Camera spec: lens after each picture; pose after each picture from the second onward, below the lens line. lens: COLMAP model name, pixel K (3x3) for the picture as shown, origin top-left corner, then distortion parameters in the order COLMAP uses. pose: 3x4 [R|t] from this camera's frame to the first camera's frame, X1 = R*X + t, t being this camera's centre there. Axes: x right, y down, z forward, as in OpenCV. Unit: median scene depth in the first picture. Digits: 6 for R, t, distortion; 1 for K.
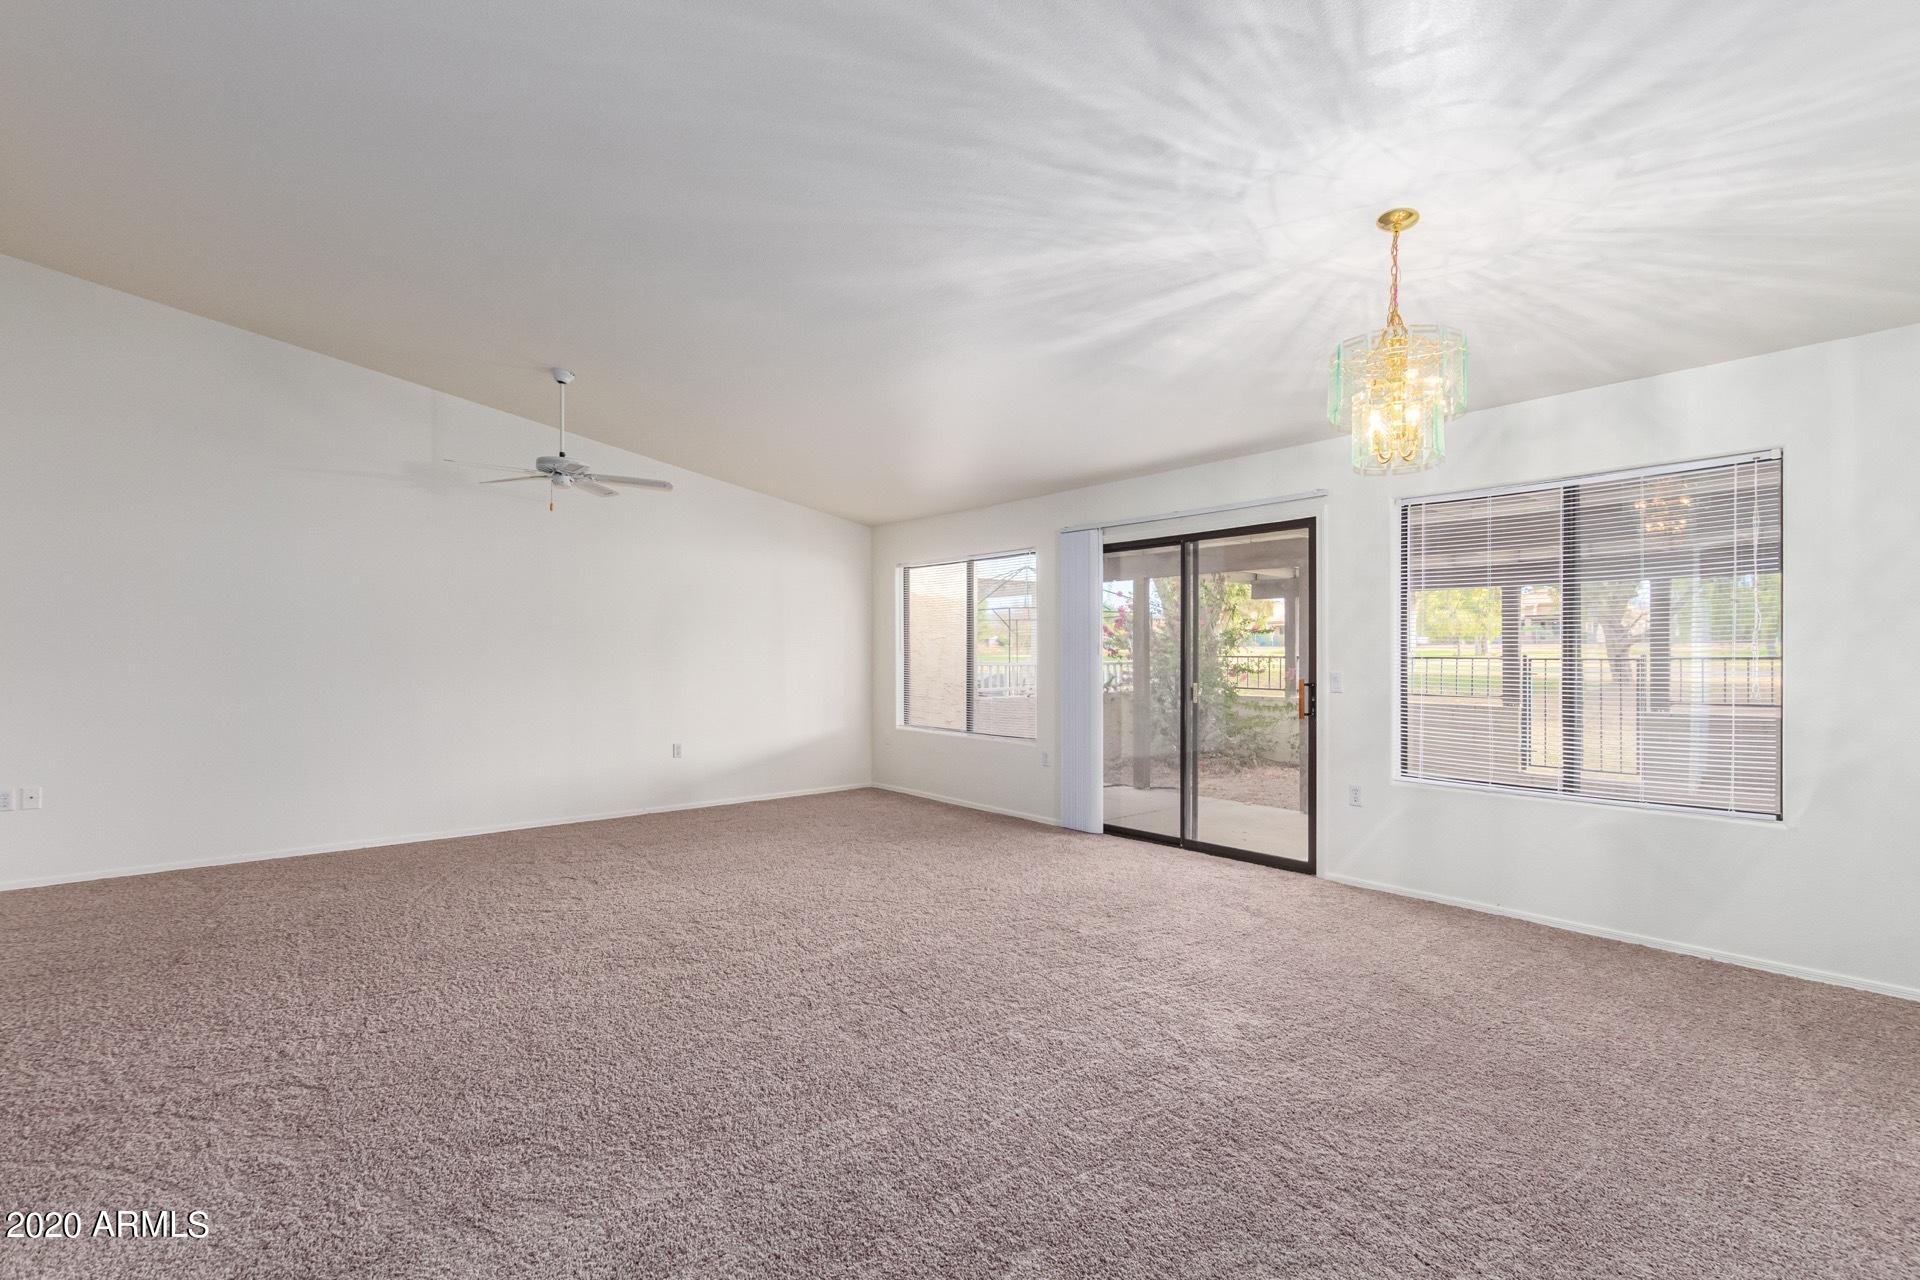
lens RADIAL K [[879.2, 0, 964.4], [0, 879.2, 657.8], [0, 0, 1]] dist [0.001816, -0.000941]
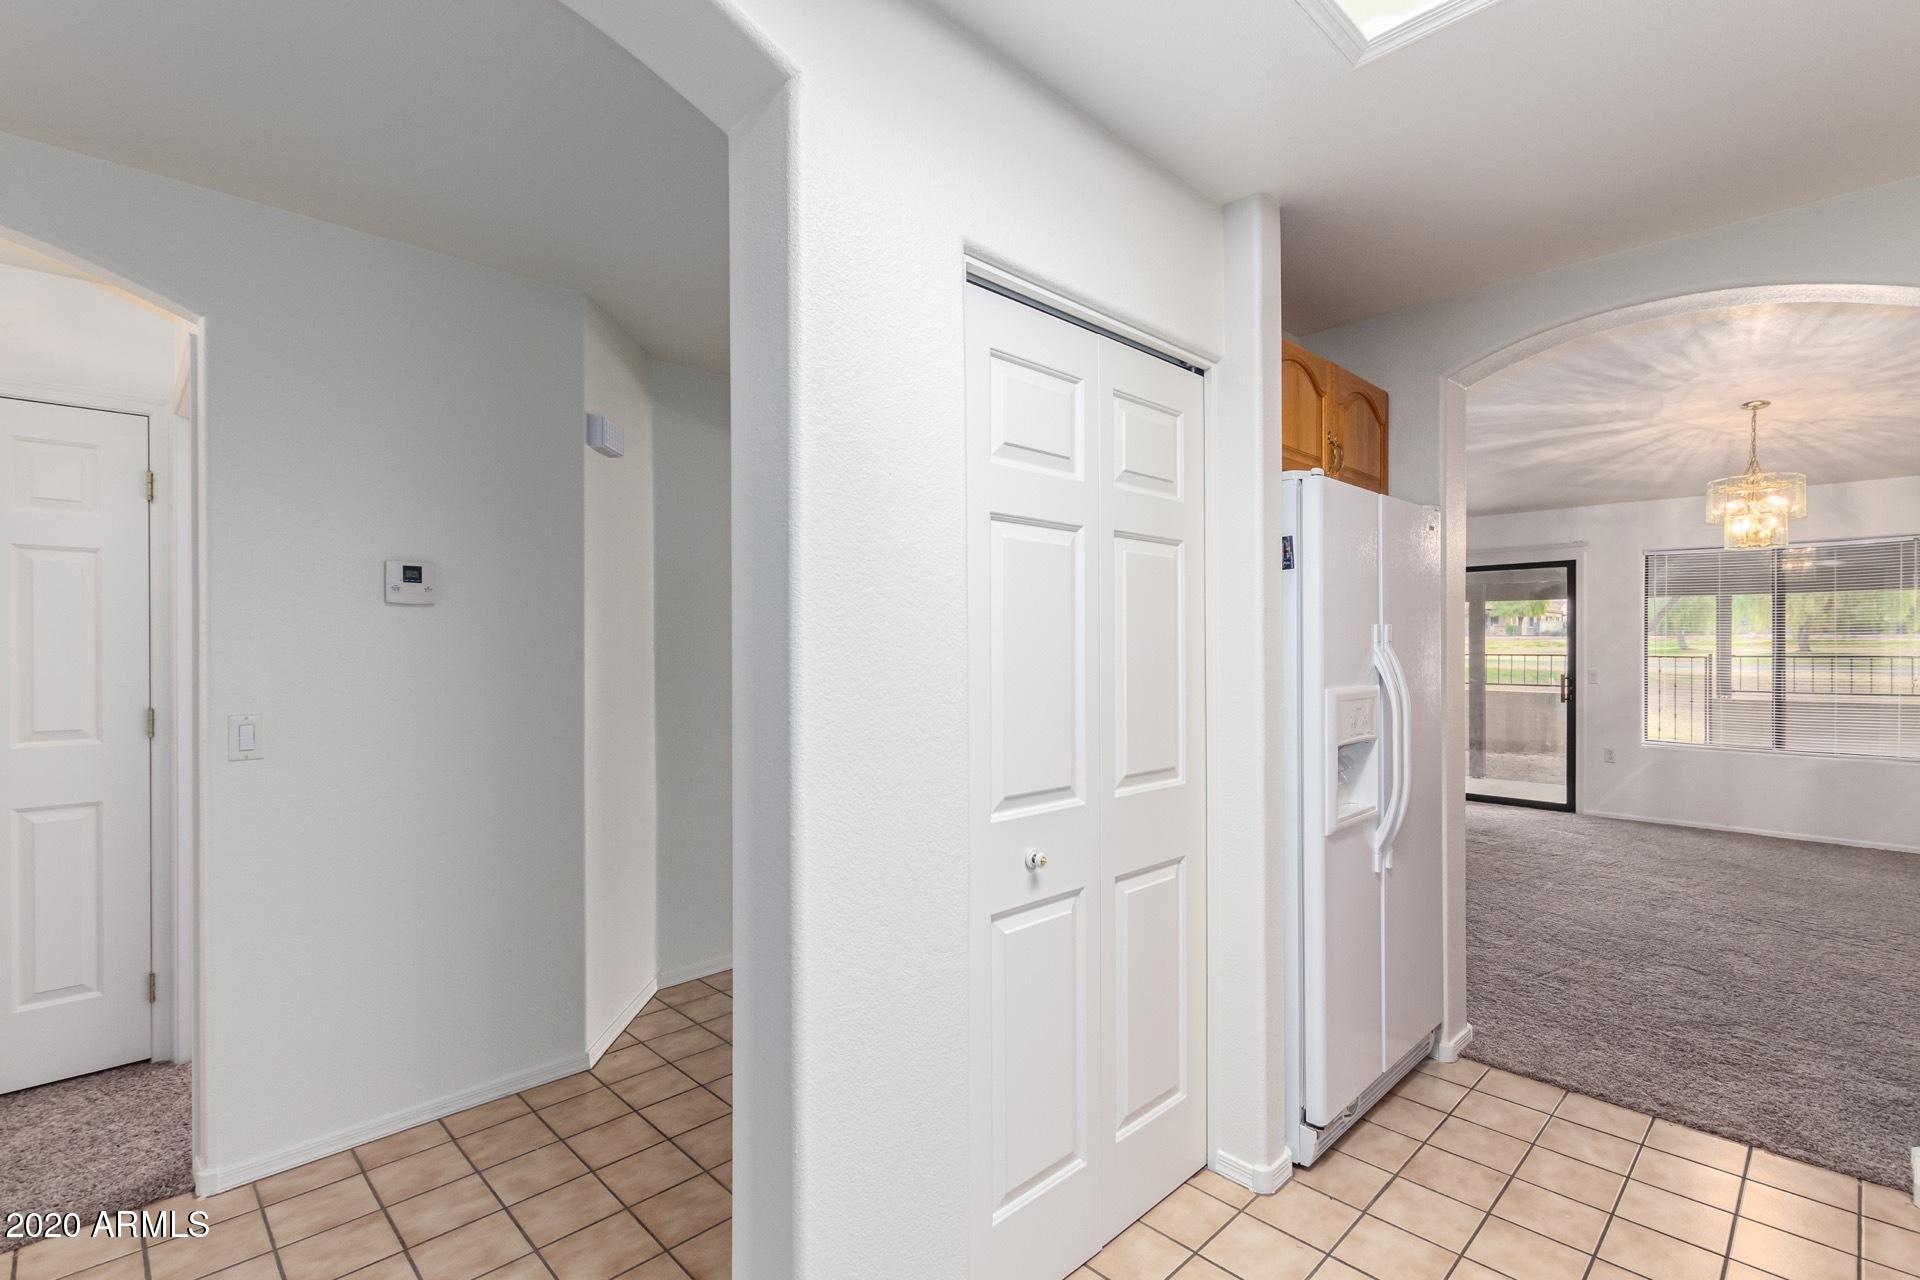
lens RADIAL K [[893.6, 0, 967.9], [0, 893.6, 647.3], [0, 0, 1]] dist [0.001415, 0.000005]
pose [[0.996367, 0.000527, 0.085162, -0.692719], [-0.000250, 0.999995, -0.003255, -0.014211], [-0.085163, 0.003222, 0.996362, -0.349195]]
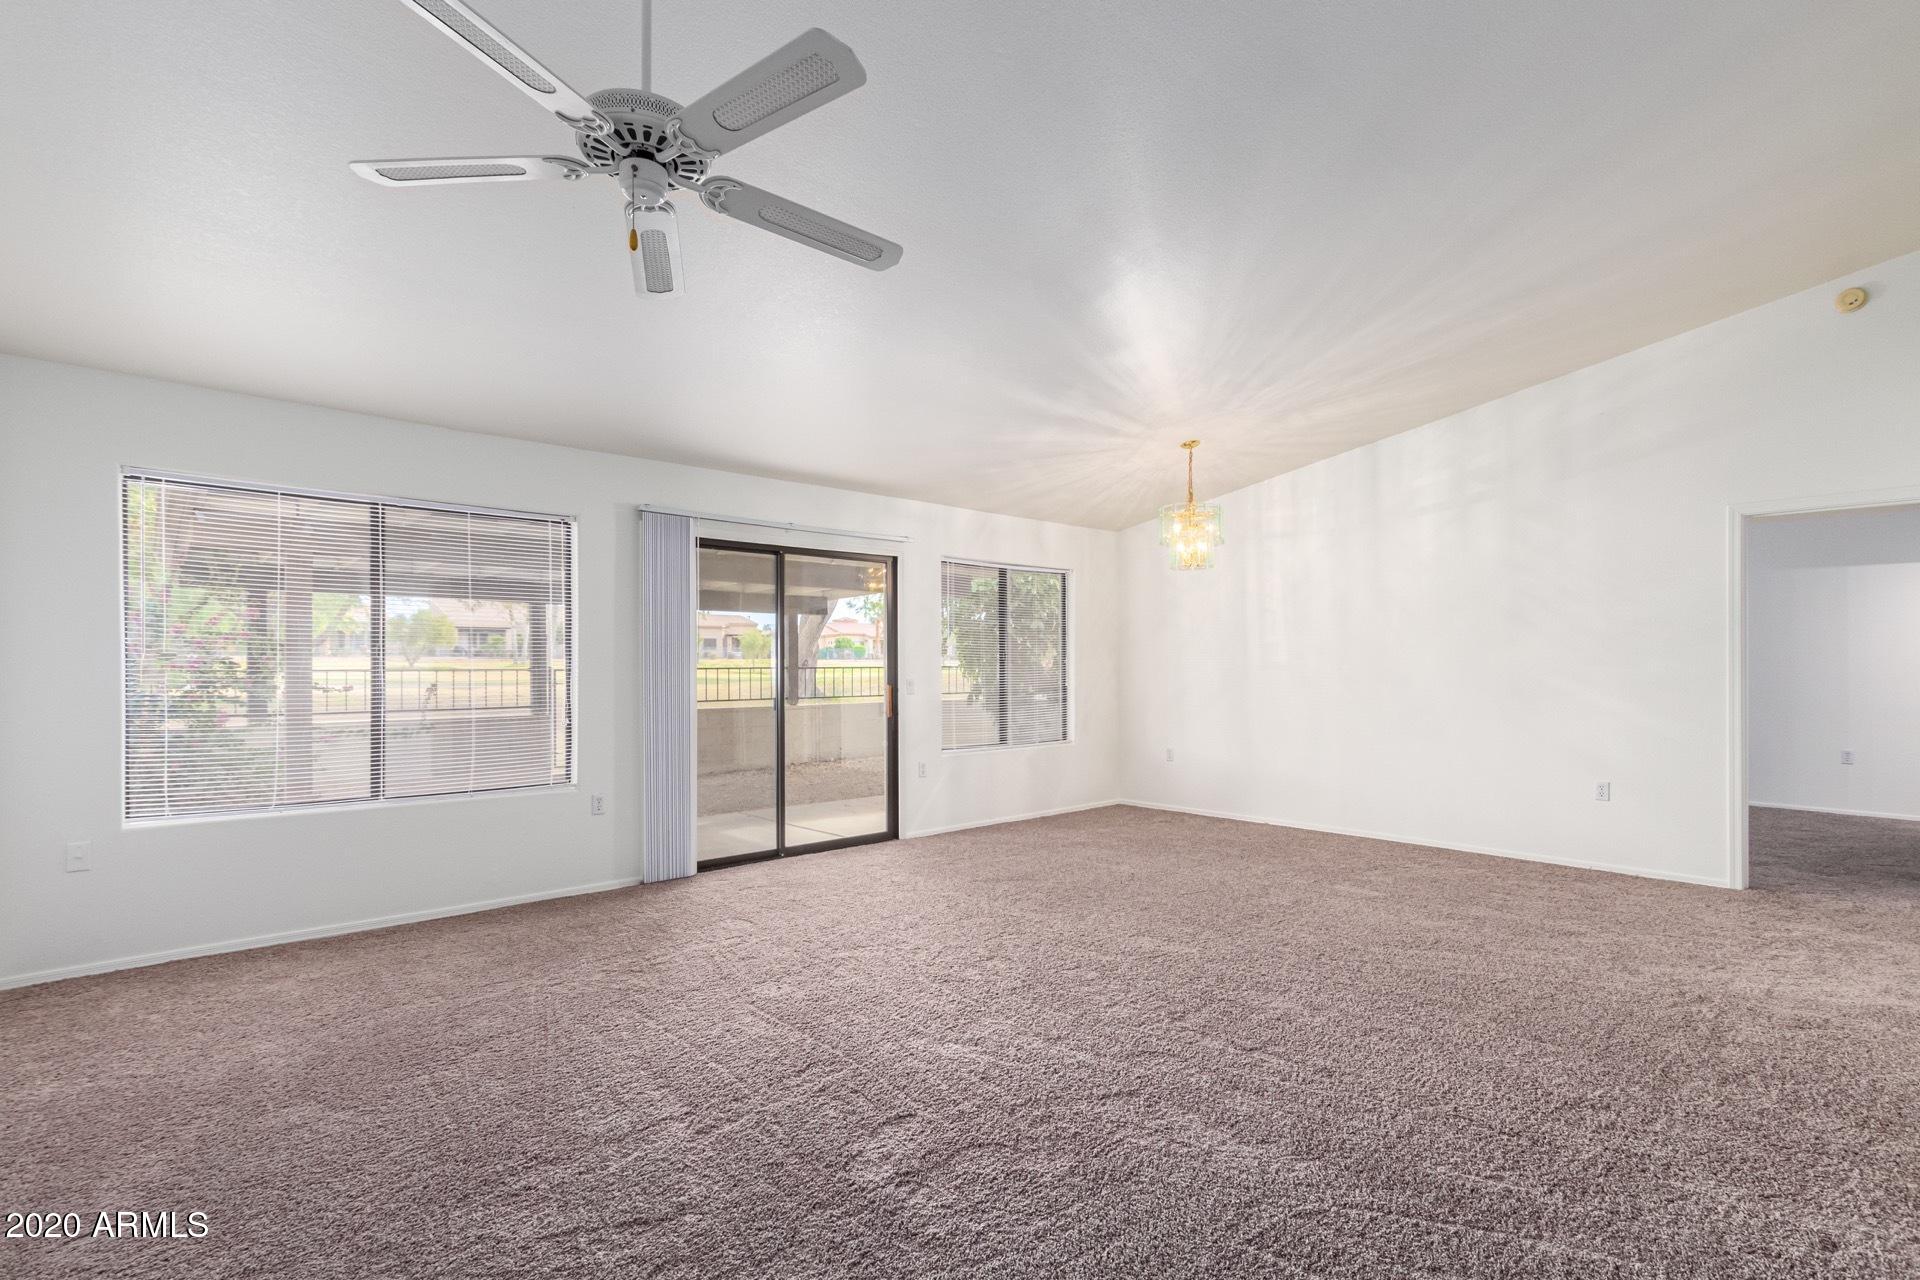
lens RADIAL K [[872.6, 0, 957.7], [0, 872.6, 658.9], [0, 0, 1]] dist [0.000770, -0.003431]
pose [[-0.028261, 0.011362, 0.999536, -0.856383], [0.004945, 0.999925, -0.011226, 0.002797], [-0.999588, 0.004626, -0.028315, 0.943759]]
